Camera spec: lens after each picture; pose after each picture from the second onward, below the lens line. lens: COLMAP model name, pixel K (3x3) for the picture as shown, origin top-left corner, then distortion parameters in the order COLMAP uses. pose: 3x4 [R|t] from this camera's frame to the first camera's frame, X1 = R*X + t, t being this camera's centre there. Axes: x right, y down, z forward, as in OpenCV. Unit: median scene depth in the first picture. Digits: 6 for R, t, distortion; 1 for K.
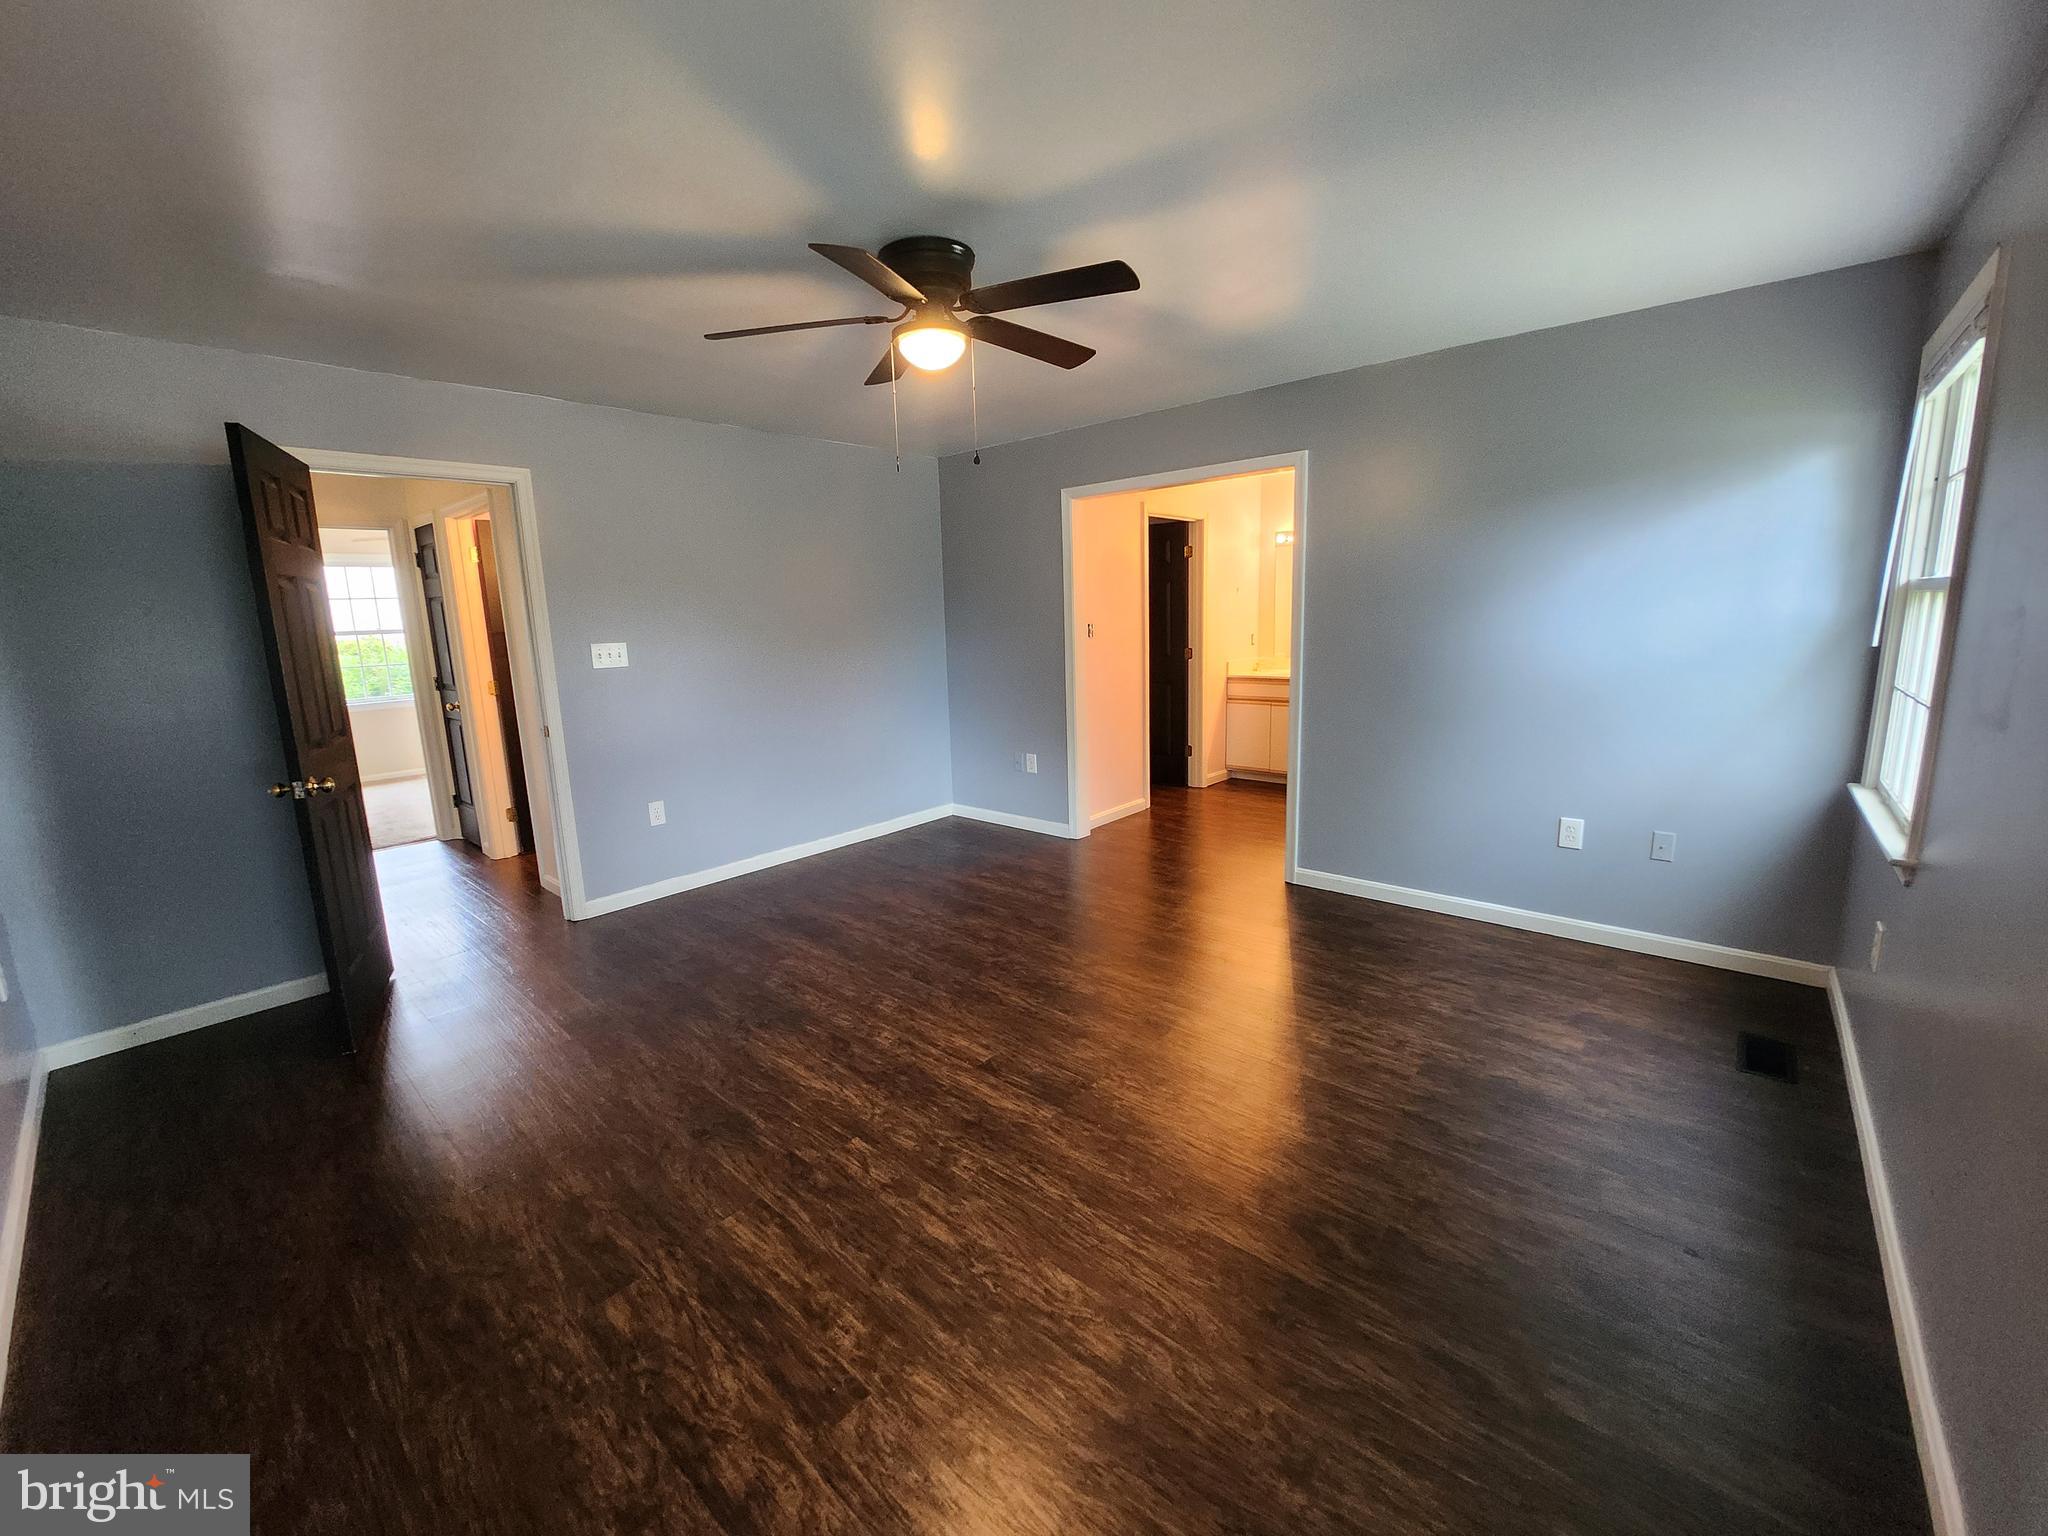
lens RADIAL K [[814.1, 0, 1024.9], [0, 814.1, 758.5], [0, 0, 1]] dist [-0.000954, -0.000189]
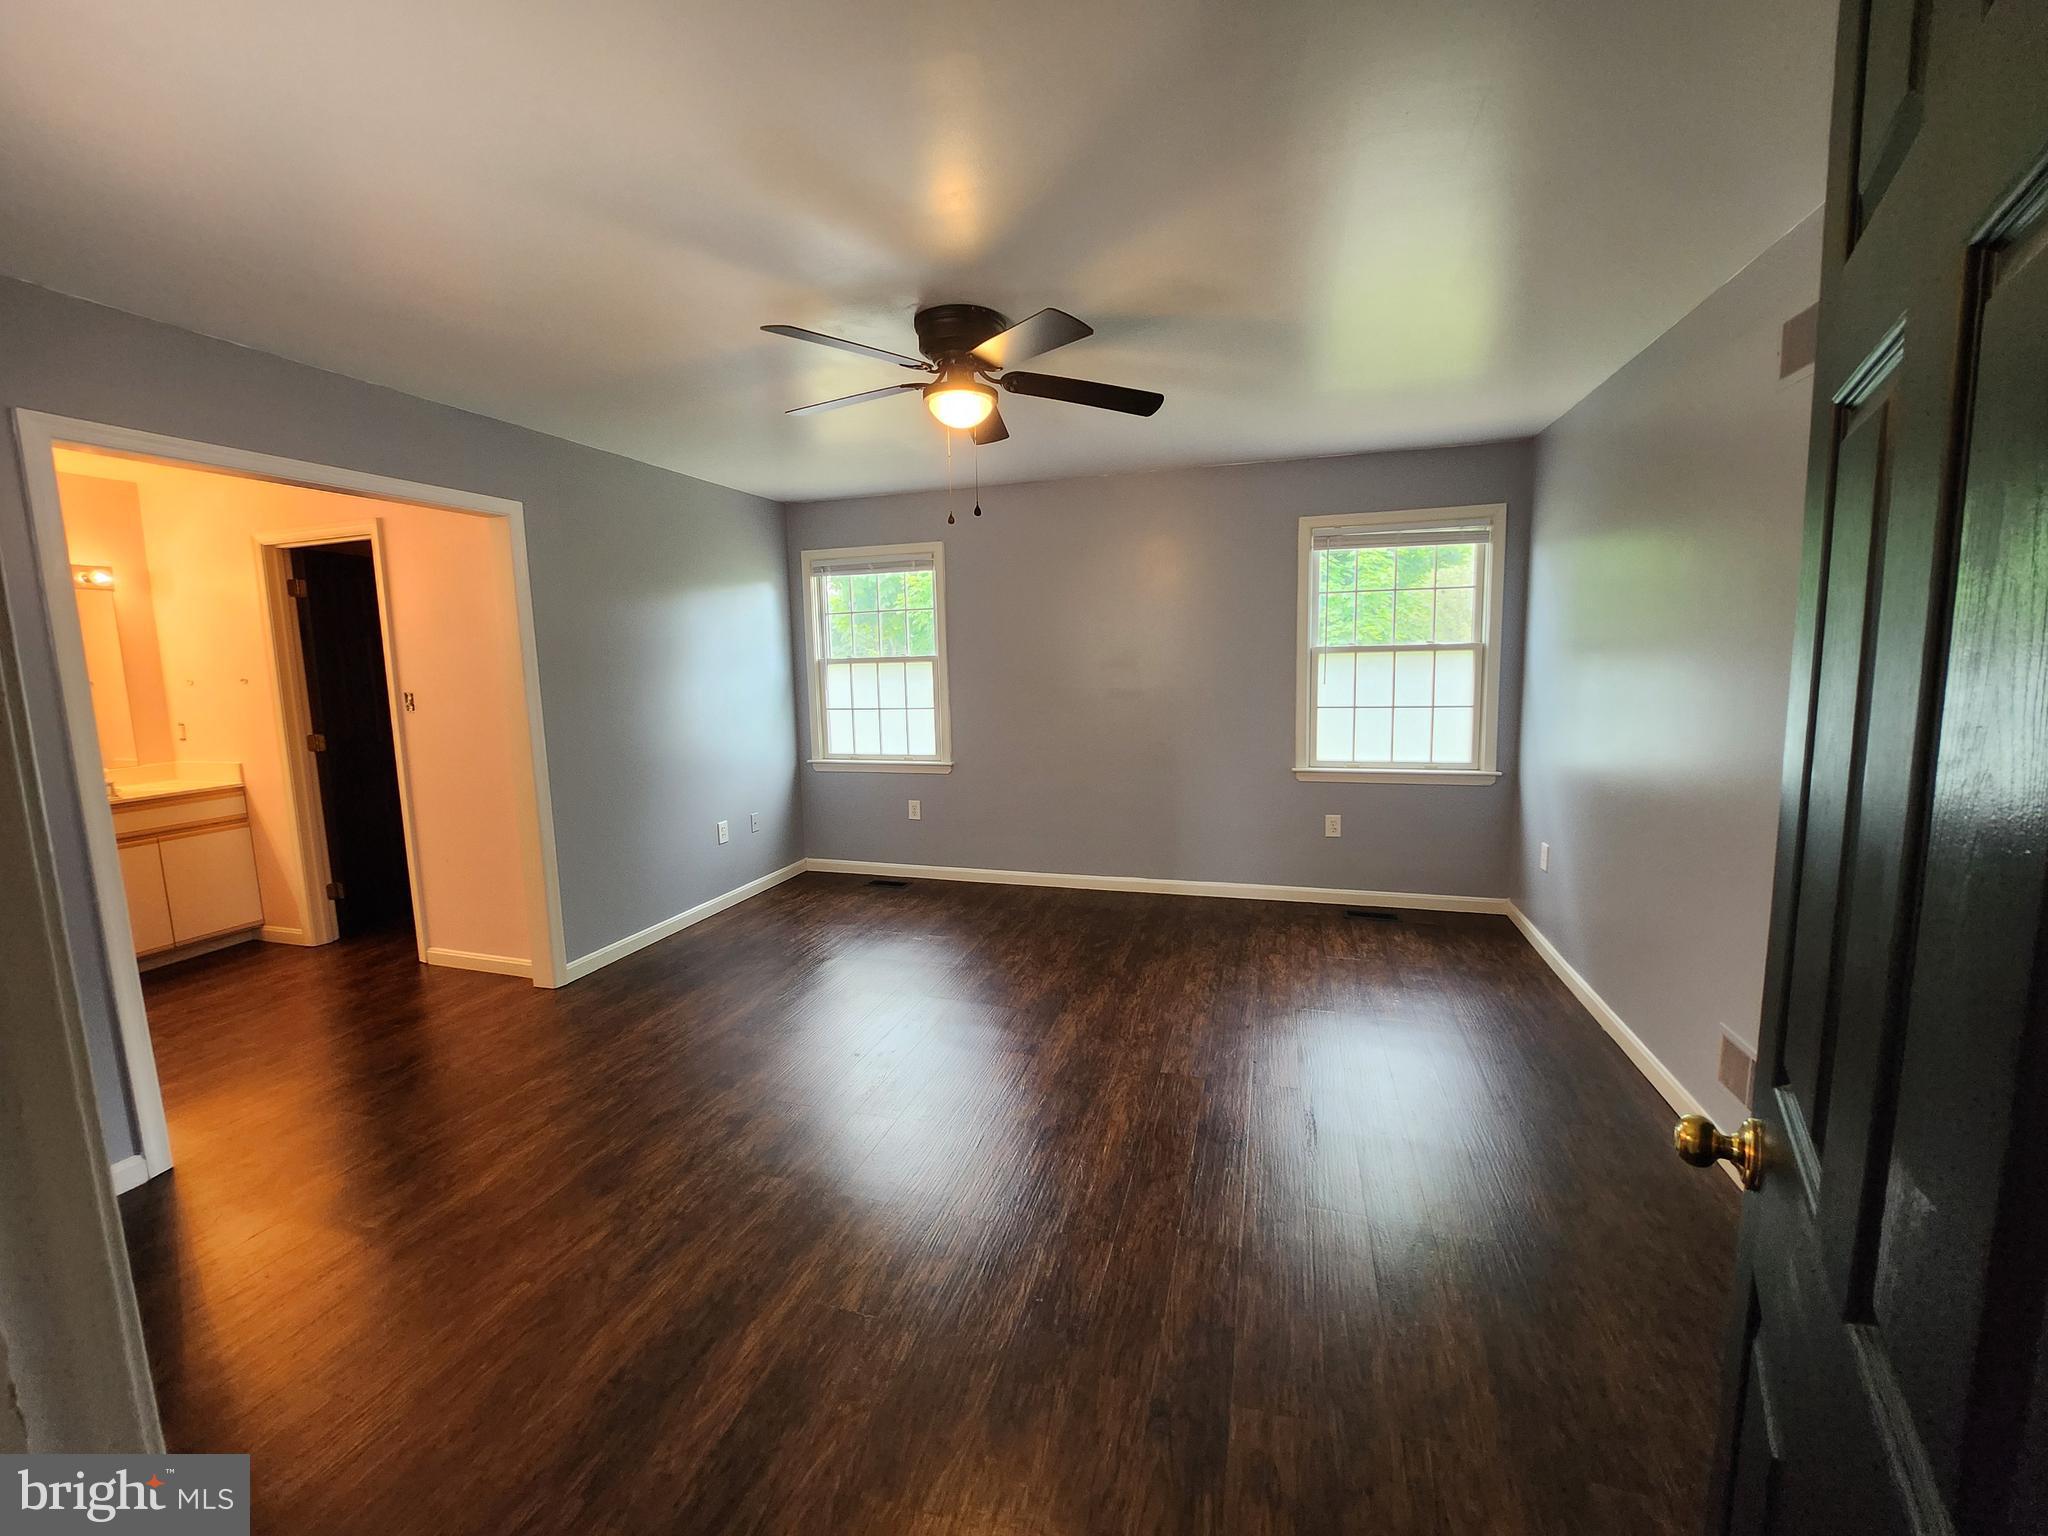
lens RADIAL K [[814.1, 0, 1024.9], [0, 814.1, 758.5], [0, 0, 1]] dist [-0.000954, -0.000189]
pose [[-0.412843, -0.072786, 0.907889, -1.403558], [0.192254, 0.967378, 0.164979, -0.282024], [-0.890281, 0.242655, -0.385381, 1.788097]]
